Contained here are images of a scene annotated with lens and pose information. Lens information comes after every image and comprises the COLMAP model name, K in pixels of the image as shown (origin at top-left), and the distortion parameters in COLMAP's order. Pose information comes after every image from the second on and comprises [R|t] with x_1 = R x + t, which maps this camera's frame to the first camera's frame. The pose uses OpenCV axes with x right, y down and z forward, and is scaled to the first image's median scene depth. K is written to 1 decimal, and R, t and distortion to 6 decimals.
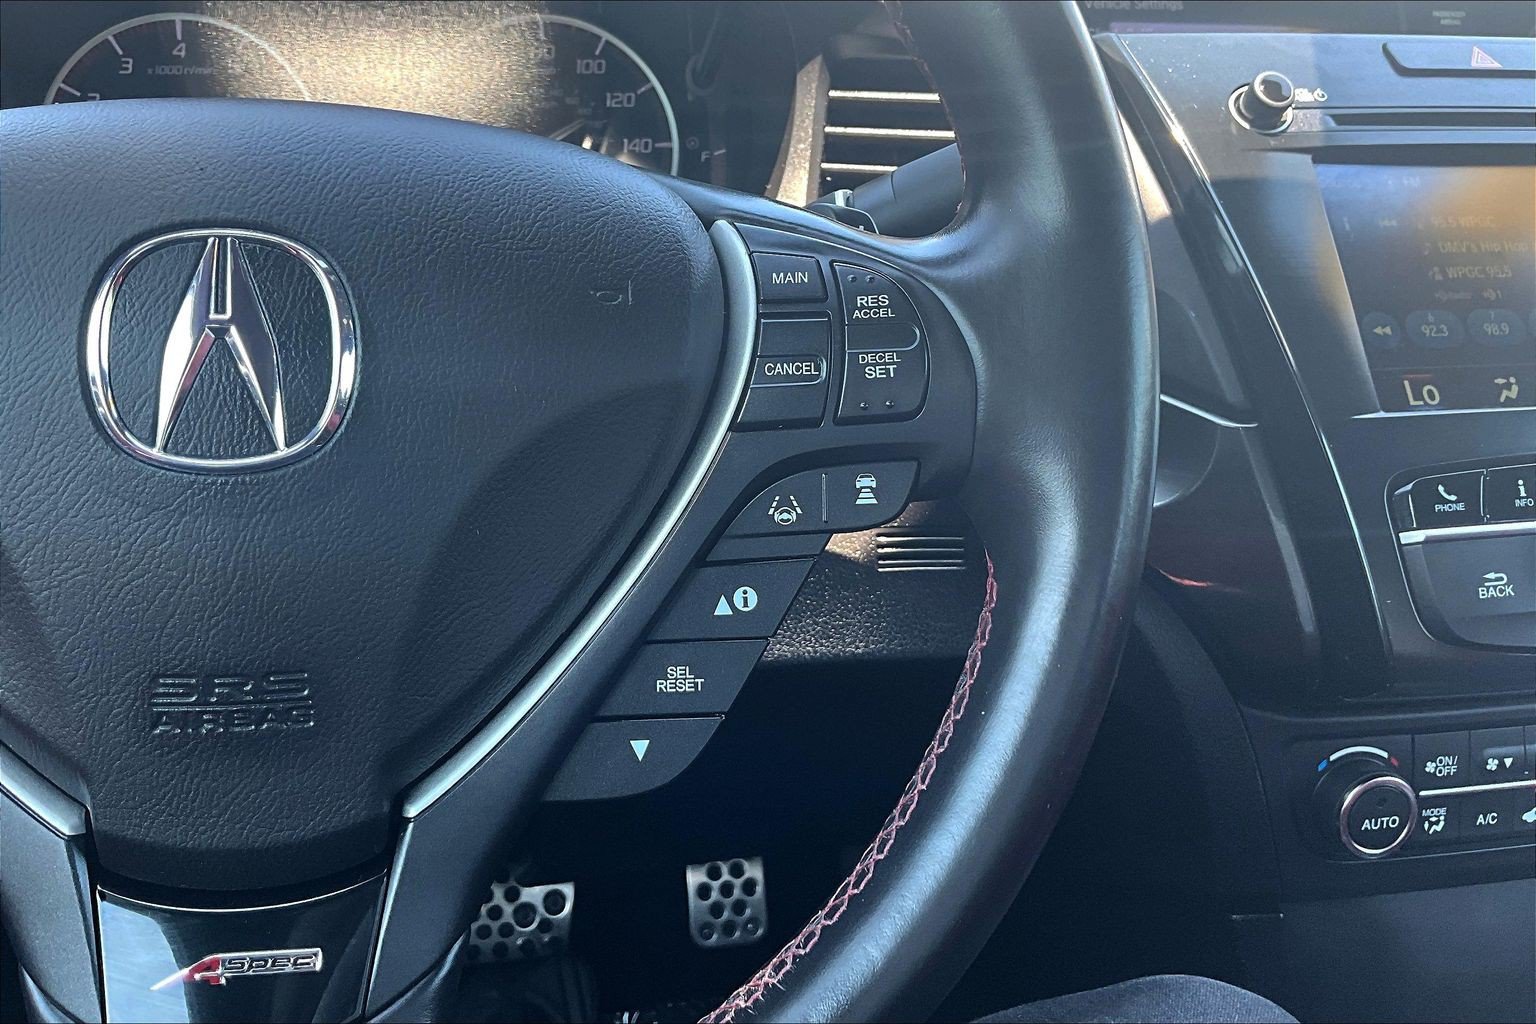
lens RADIAL K [[1293.9, 0, 767.4], [0, 1293.9, 510.8], [0, 0, 1]] dist [0.050841, -0.097454]
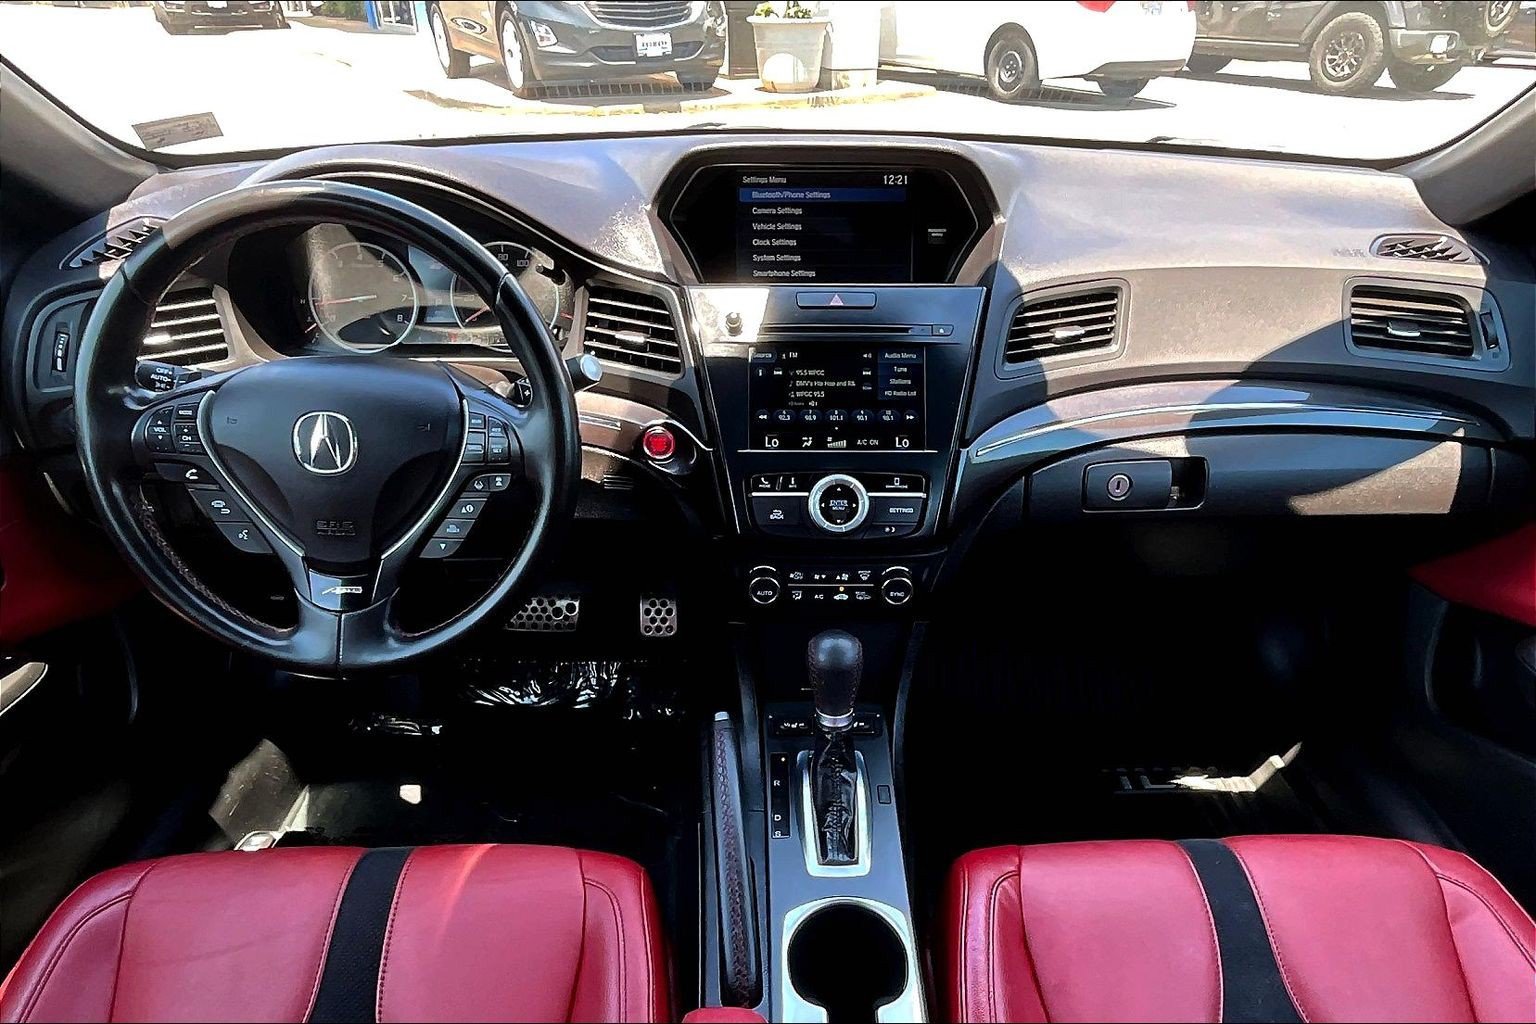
lens RADIAL K [[978.2, 0, 792.1], [0, 978.2, 629.7], [0, 0, 1]] dist [-0.001534, 0.003187]
pose [[0.986419, 0.097565, -0.132129, 0.786626], [-0.058731, 0.960789, 0.270989, -0.249369], [0.153387, -0.259549, 0.953471, -0.982223]]
